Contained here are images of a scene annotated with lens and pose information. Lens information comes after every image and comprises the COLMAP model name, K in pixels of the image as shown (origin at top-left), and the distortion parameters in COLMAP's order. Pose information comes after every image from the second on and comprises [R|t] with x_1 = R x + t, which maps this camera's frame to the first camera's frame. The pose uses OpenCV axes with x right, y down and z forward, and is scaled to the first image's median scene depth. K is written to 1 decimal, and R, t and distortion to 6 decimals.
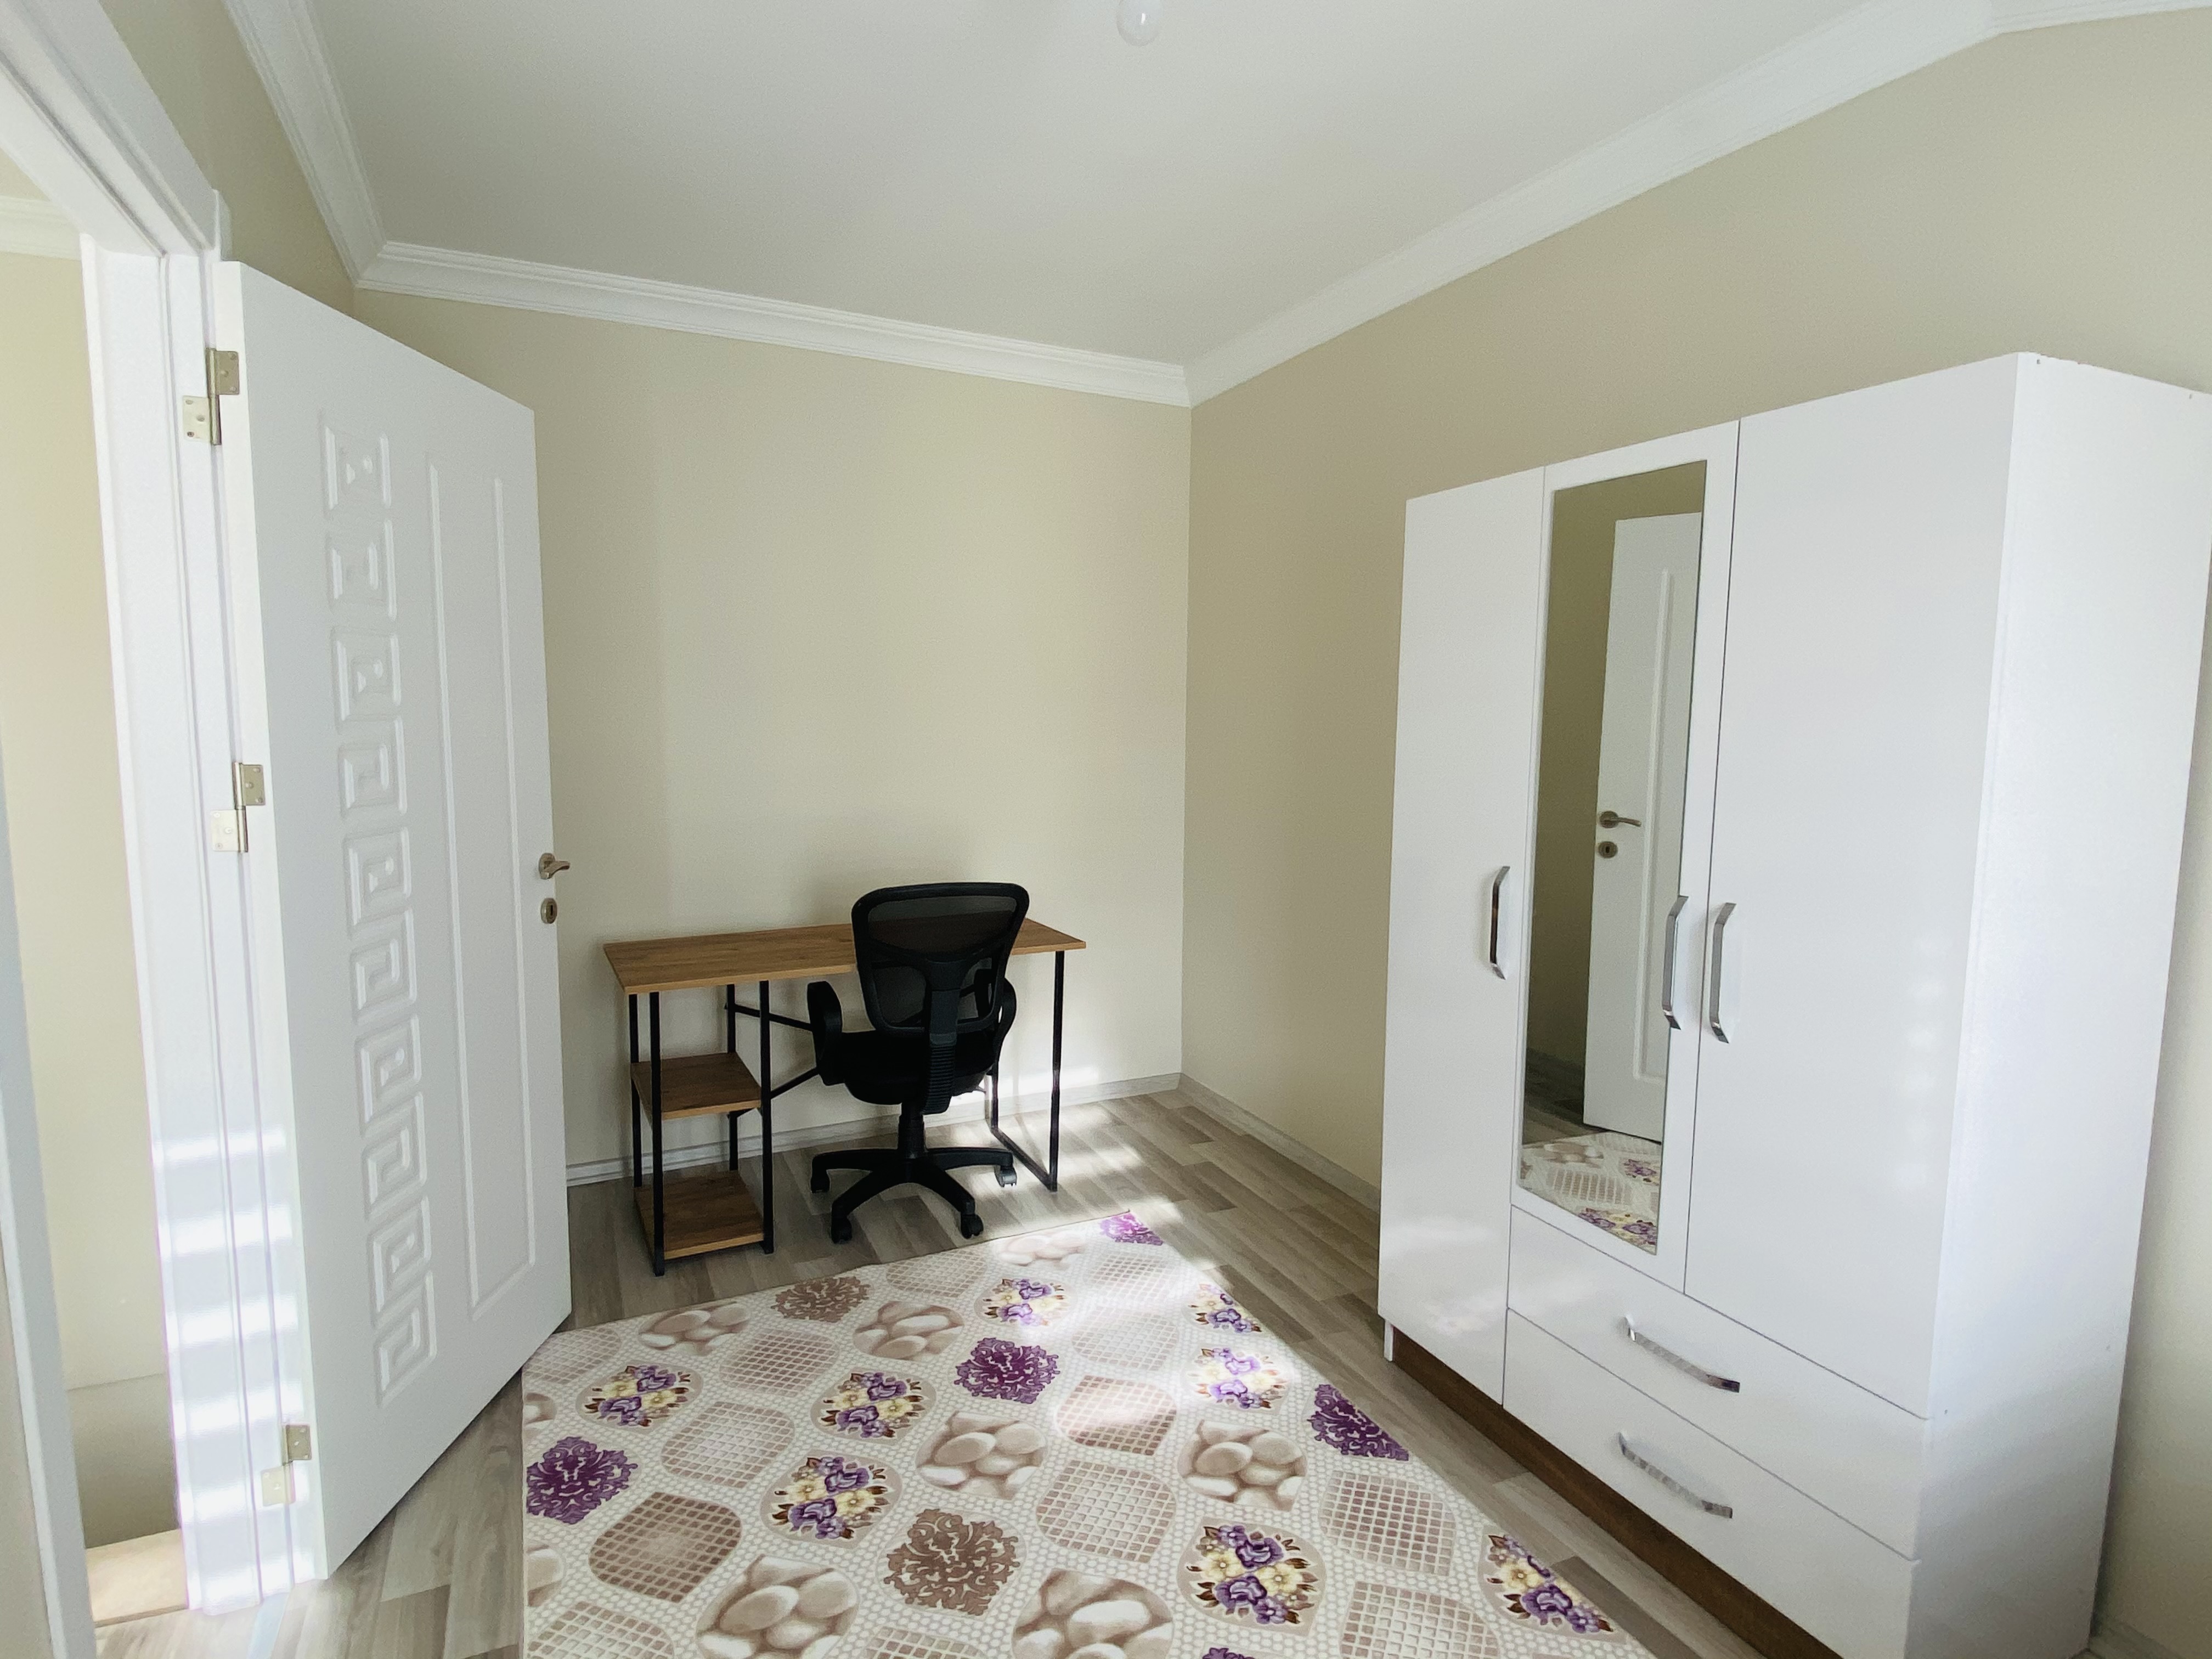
lens RADIAL K [[1186.5, 0, 1102.0], [0, 1186.5, 829.8], [0, 0, 1]] dist [0.002441, -0.003524]
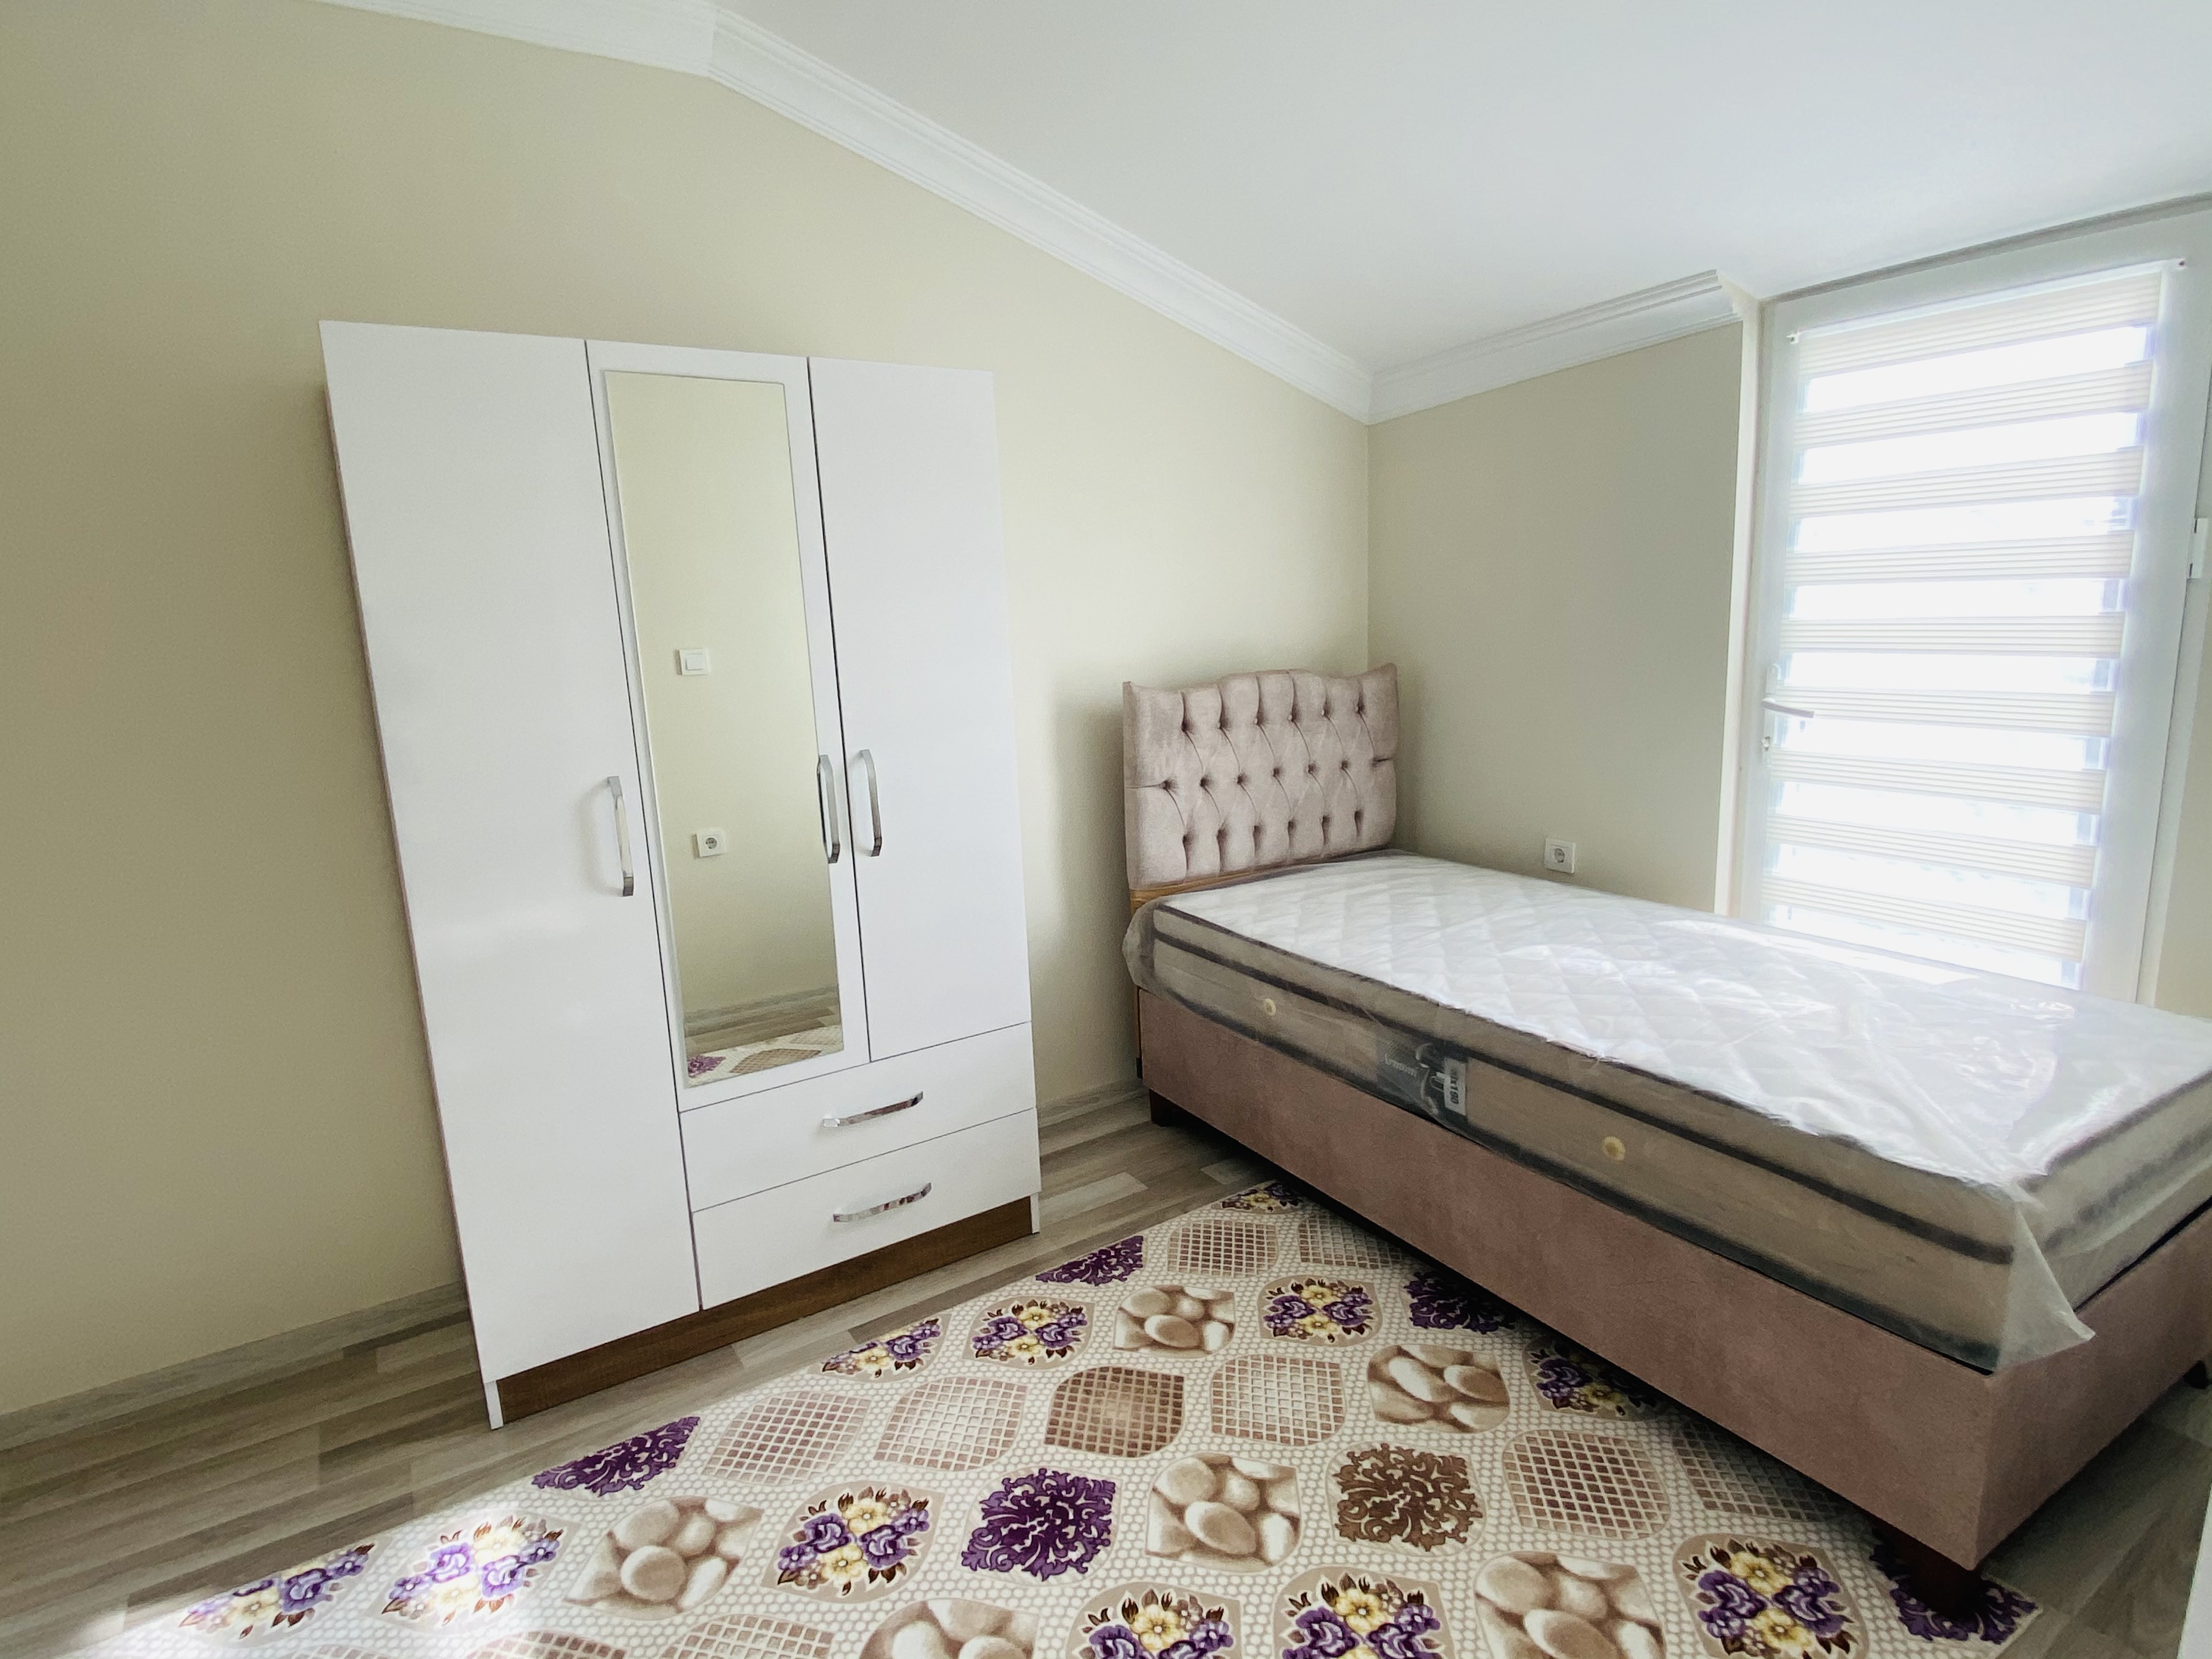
lens RADIAL K [[1186.5, 0, 1099.6], [0, 1186.5, 831.9], [0, 0, 1]] dist [0.002441, -0.003524]
pose [[-0.132761, -0.191512, 0.972470, -0.614350], [0.148455, 0.966244, 0.210554, -0.064140], [-0.979967, 0.172321, -0.099849, 0.719908]]
